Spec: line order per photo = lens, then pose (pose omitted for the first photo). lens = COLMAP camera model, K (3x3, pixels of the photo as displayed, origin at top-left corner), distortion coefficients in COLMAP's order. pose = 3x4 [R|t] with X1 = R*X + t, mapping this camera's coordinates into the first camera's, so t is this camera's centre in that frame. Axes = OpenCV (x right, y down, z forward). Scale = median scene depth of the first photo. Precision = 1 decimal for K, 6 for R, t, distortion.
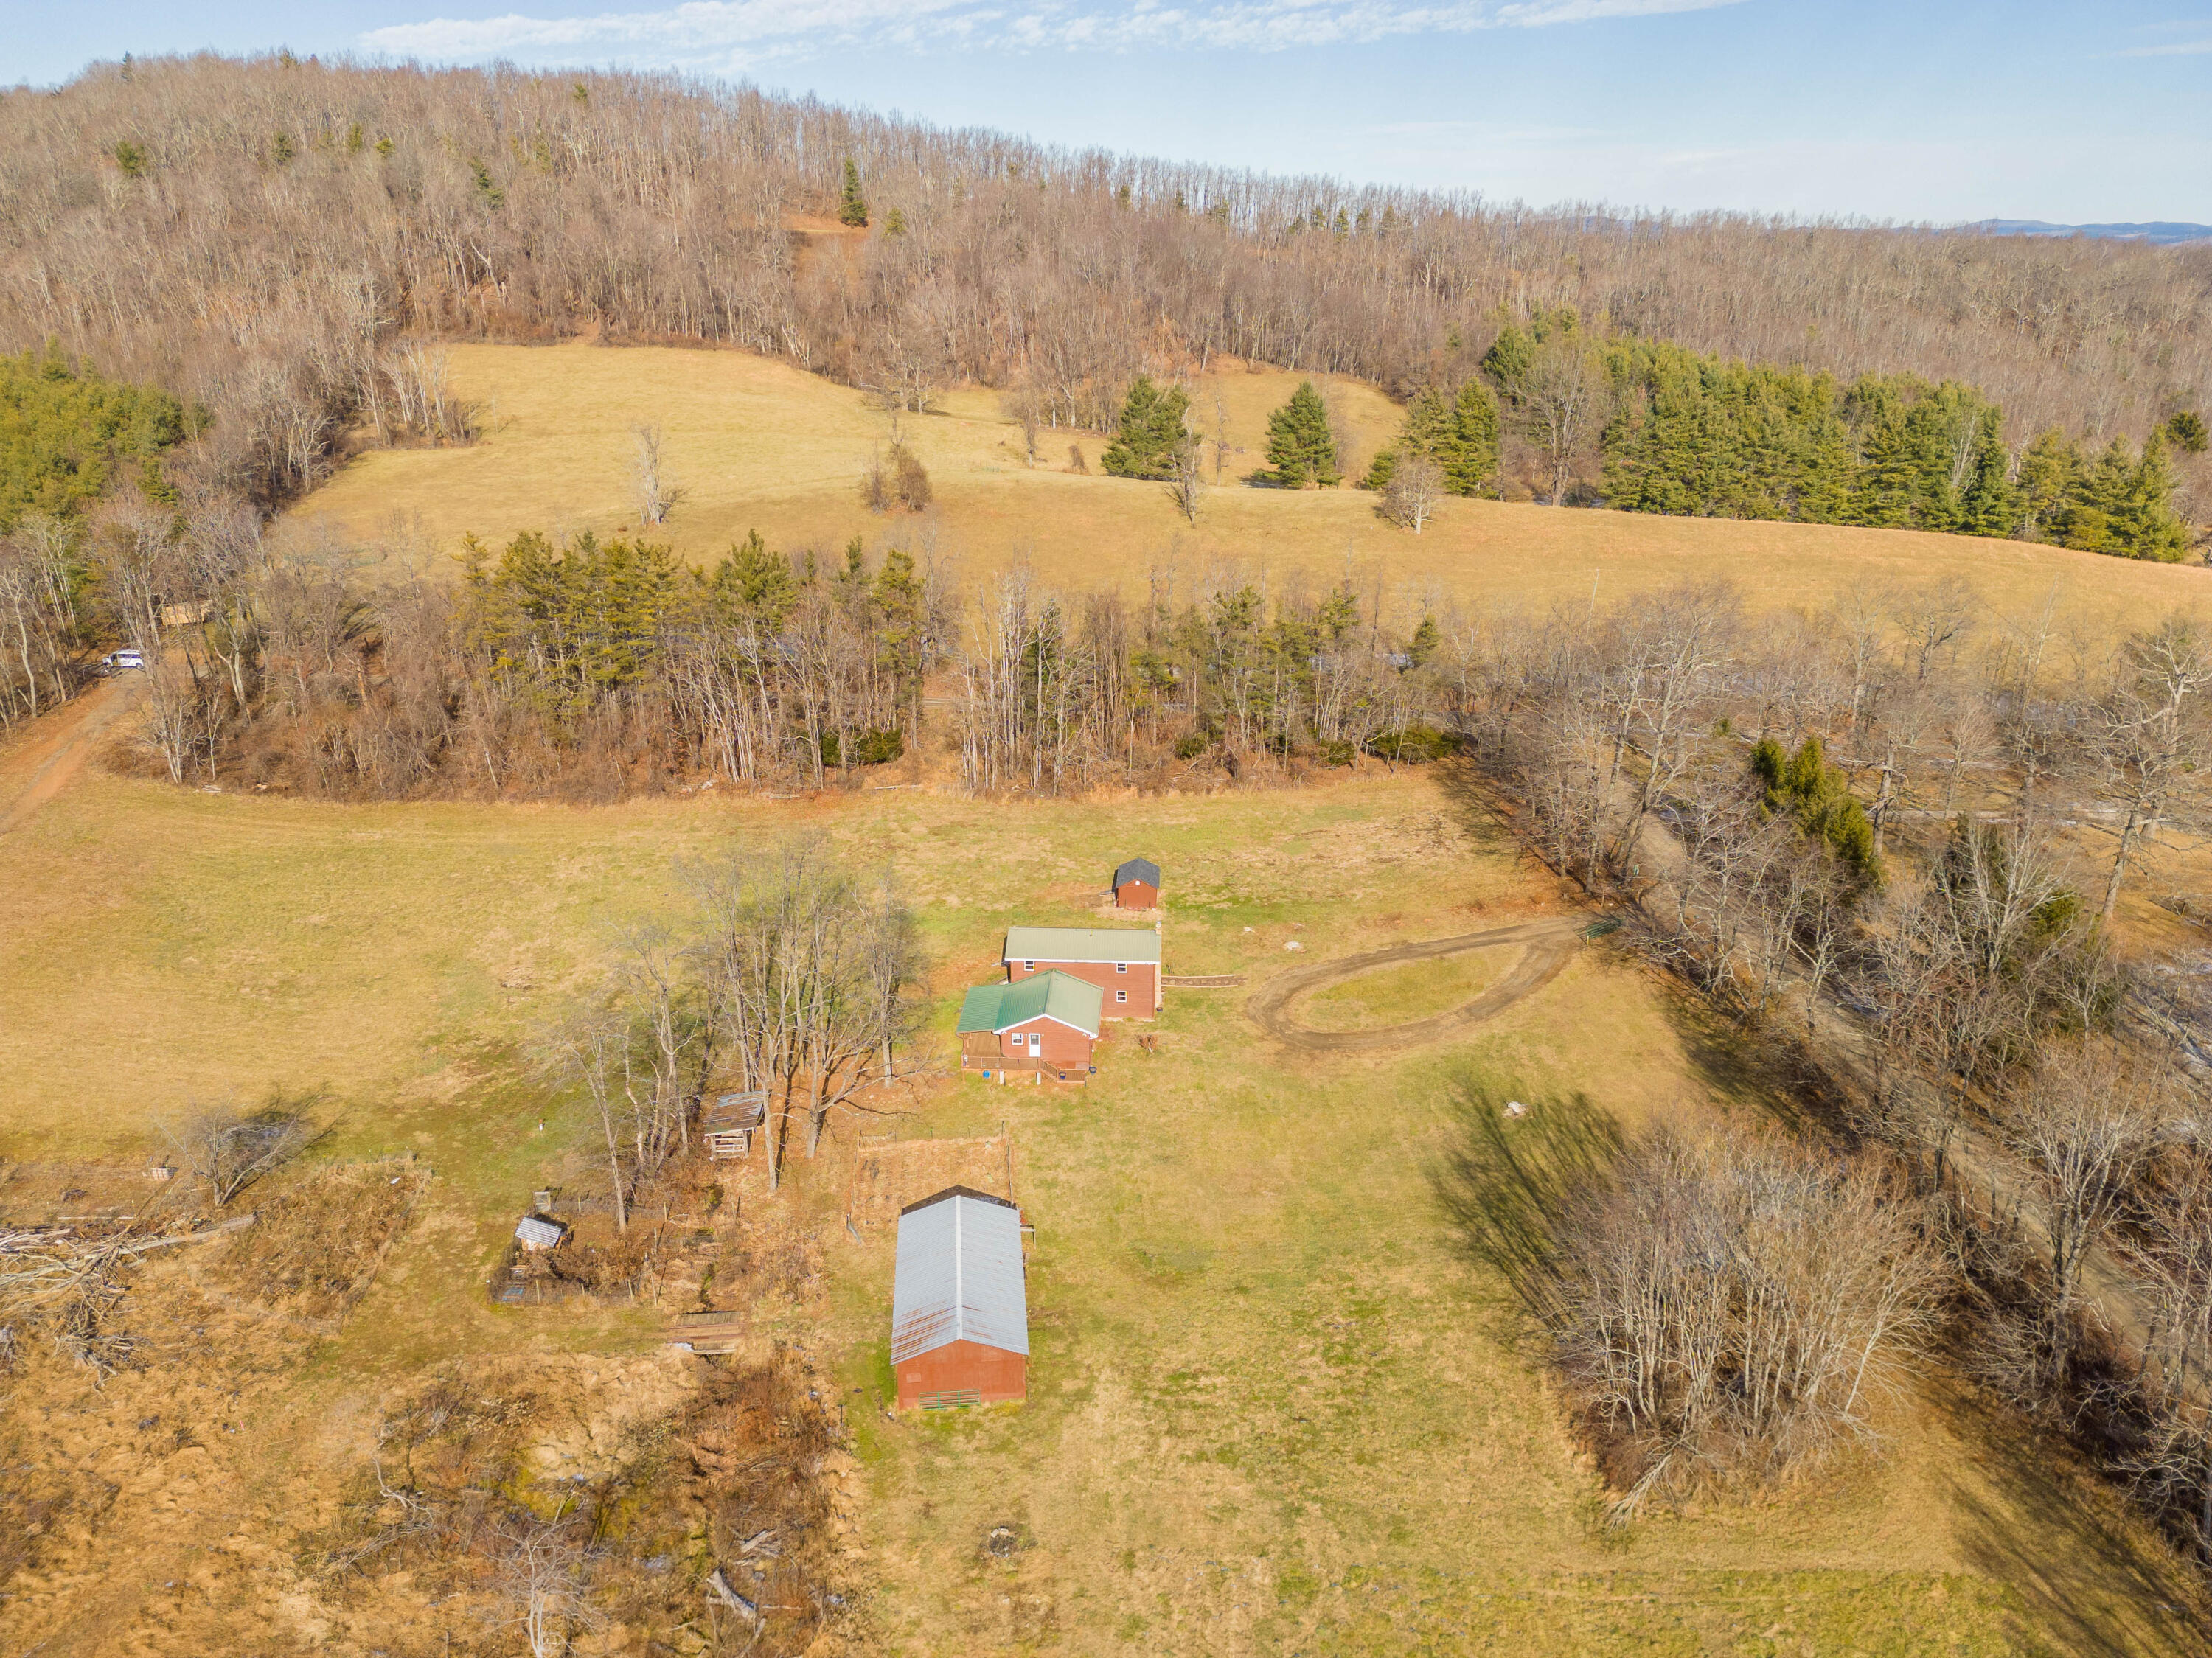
lens RADIAL K [[1544.5, 0, 1097.9], [0, 1544.5, 831.0], [0, 0, 1]] dist [0.053813, -0.028384]
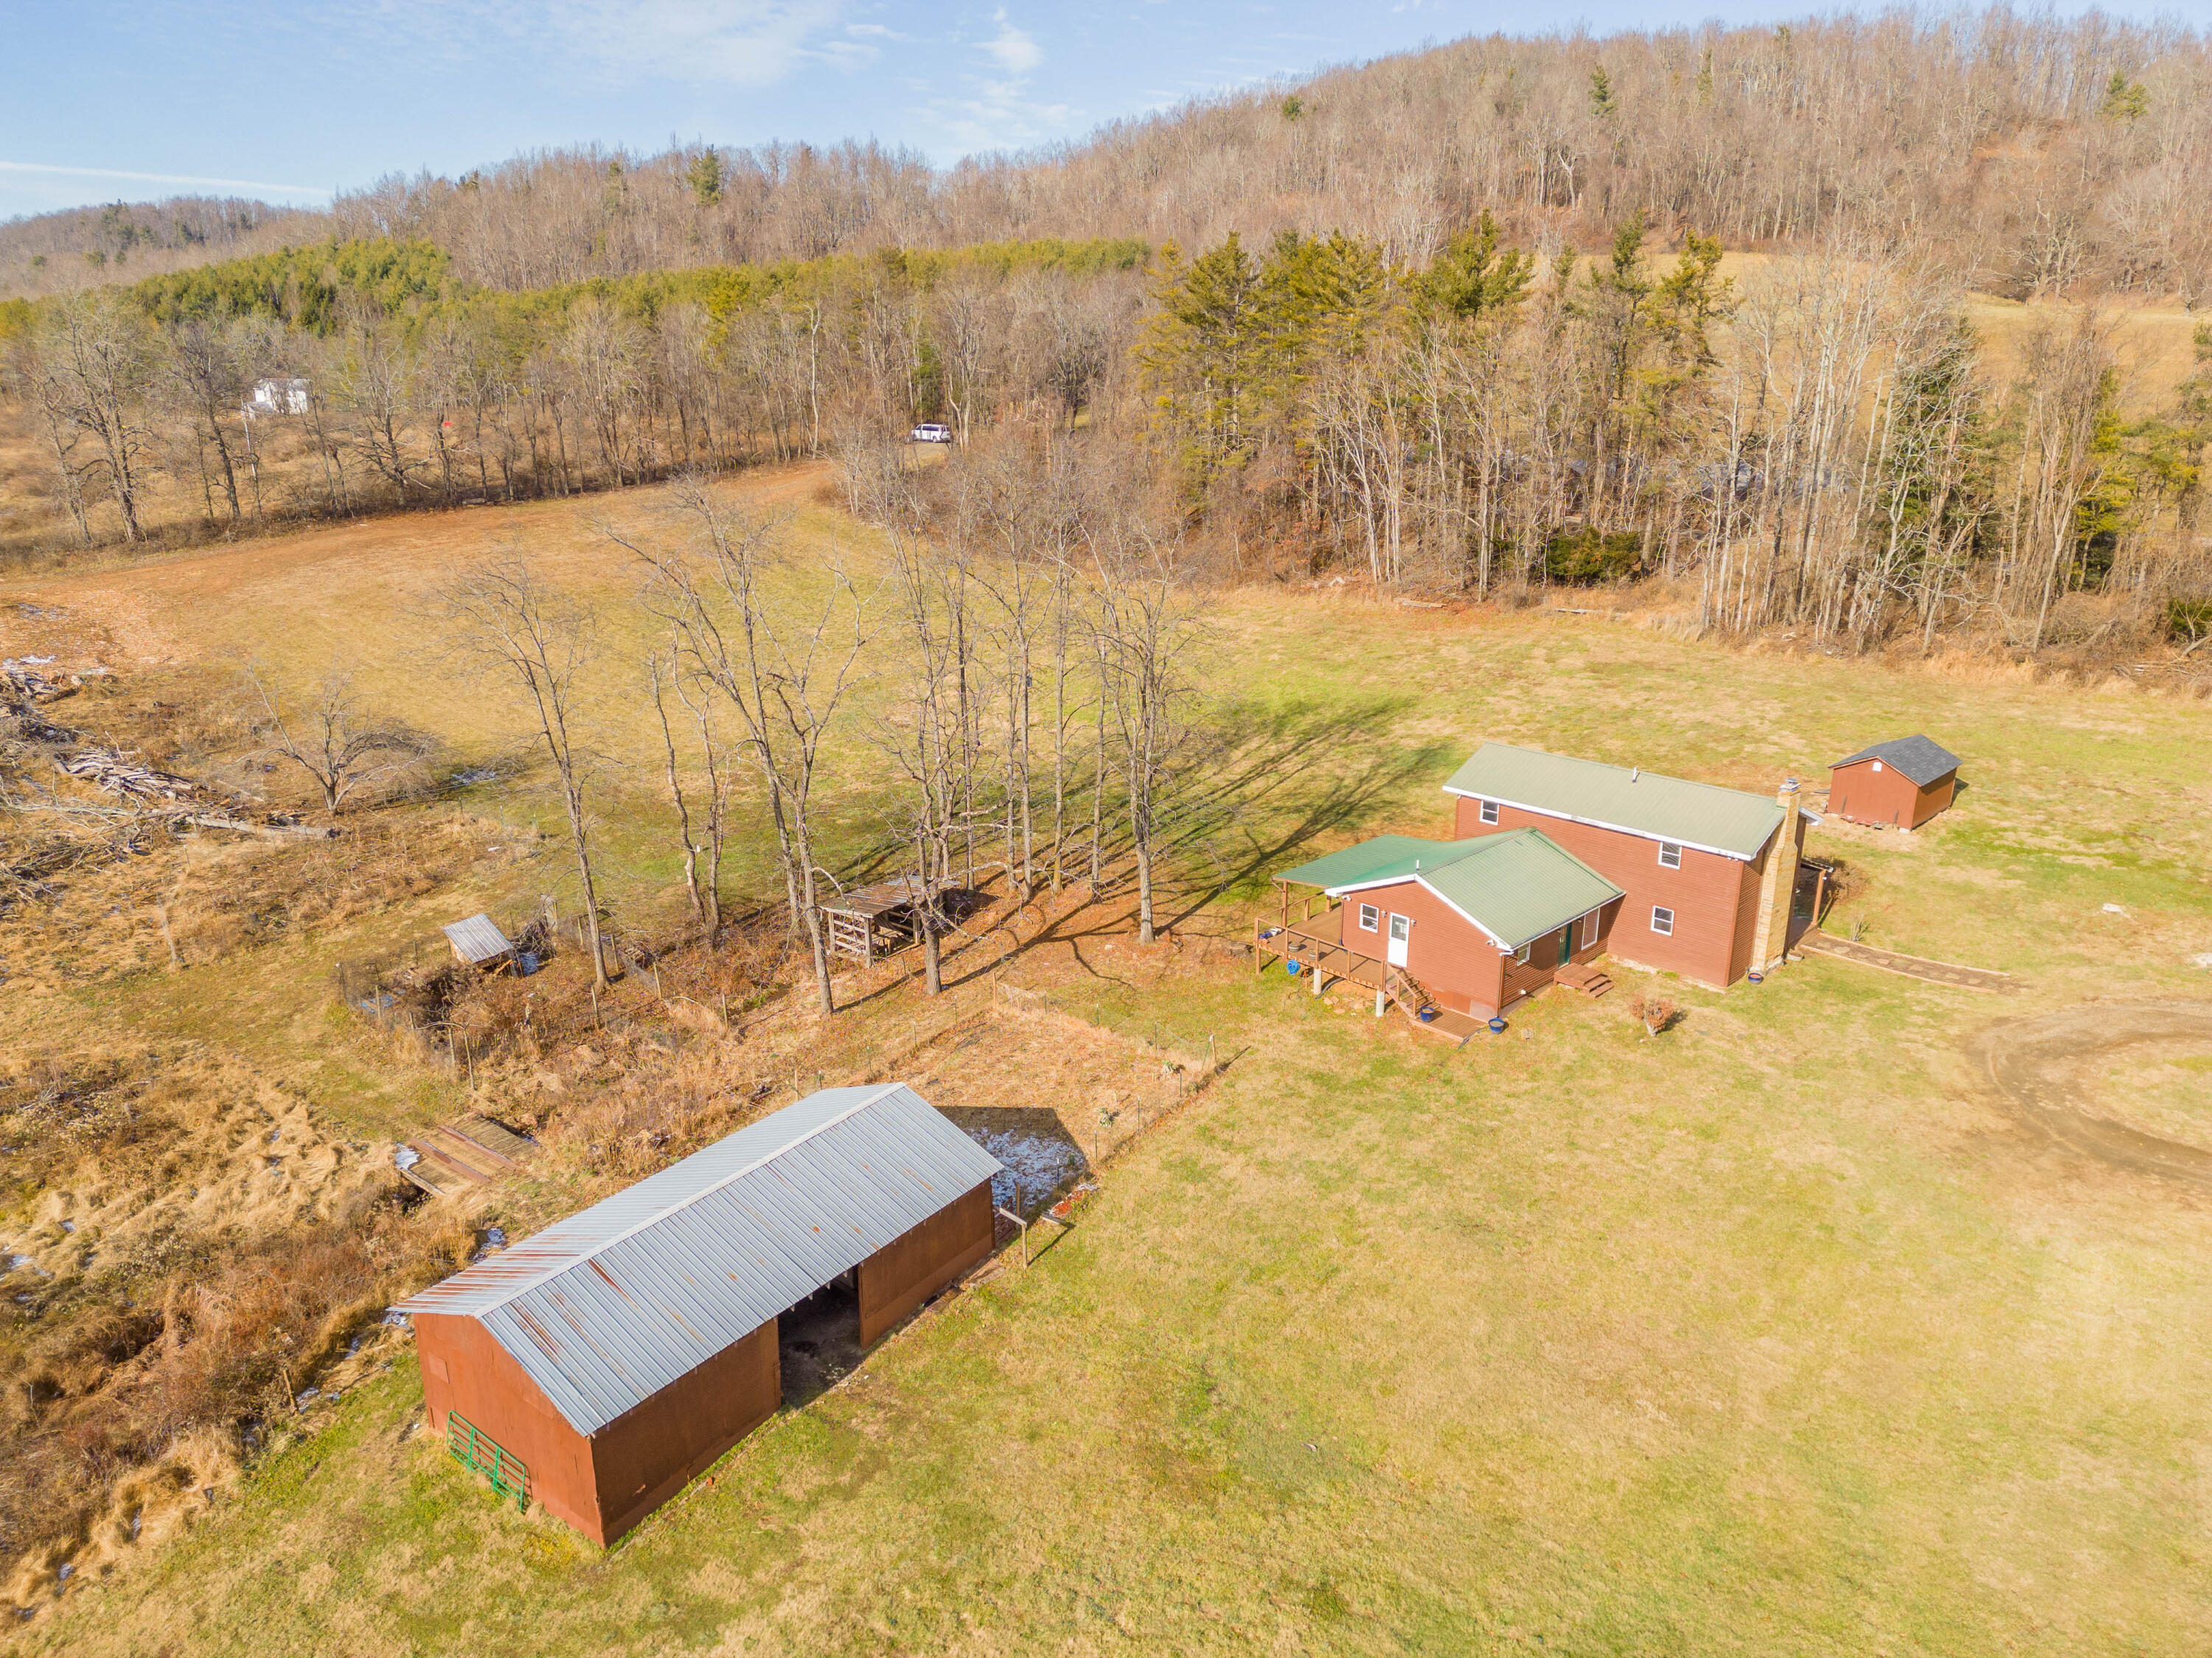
lens RADIAL K [[1541.2, 0, 1099.1], [0, 1541.2, 827.6], [0, 0, 1]] dist [0.078814, -0.068426]
pose [[0.739525, 0.206455, -0.640686, 0.169384], [-0.241047, 0.969907, 0.034309, 0.097676], [0.628489, 0.129063, 0.767036, 0.497970]]
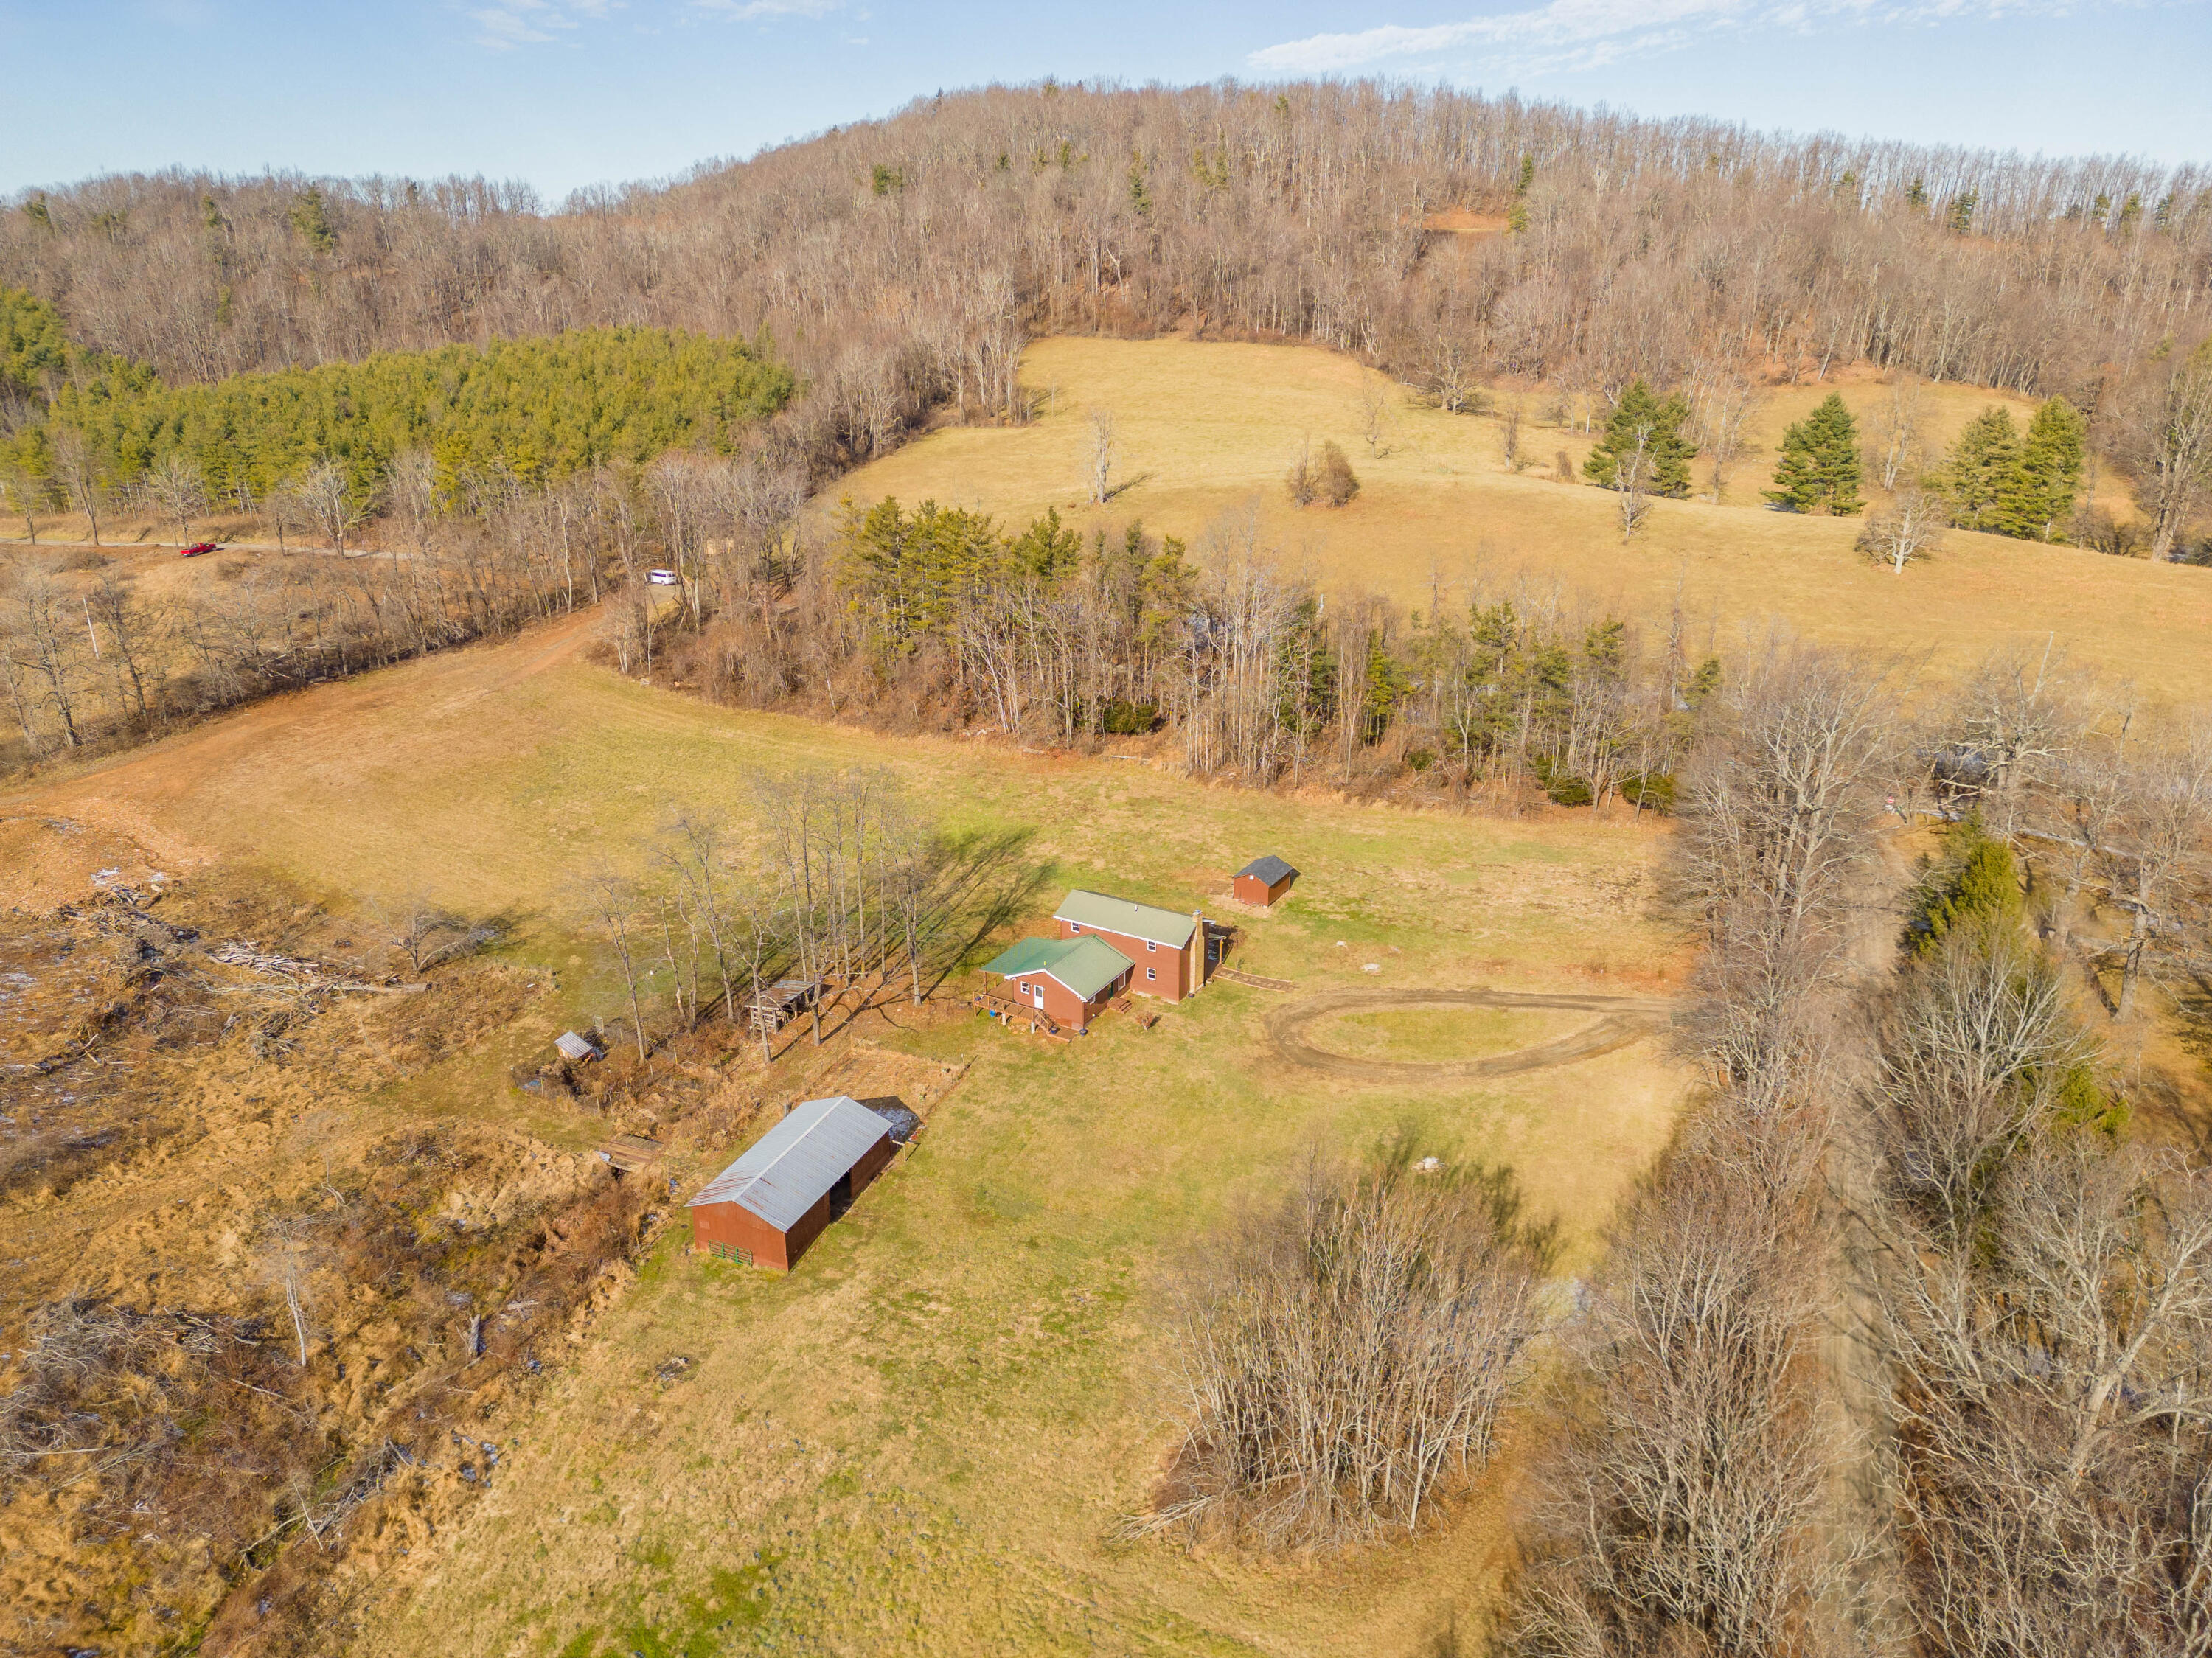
lens RADIAL K [[1541.2, 0, 1099.1], [0, 1541.2, 827.6], [0, 0, 1]] dist [0.078814, -0.068426]
pose [[0.883700, 0.163954, -0.438398, 0.390686], [-0.164725, 0.985661, 0.036578, -0.019701], [0.438109, 0.039891, 0.898036, 0.050191]]
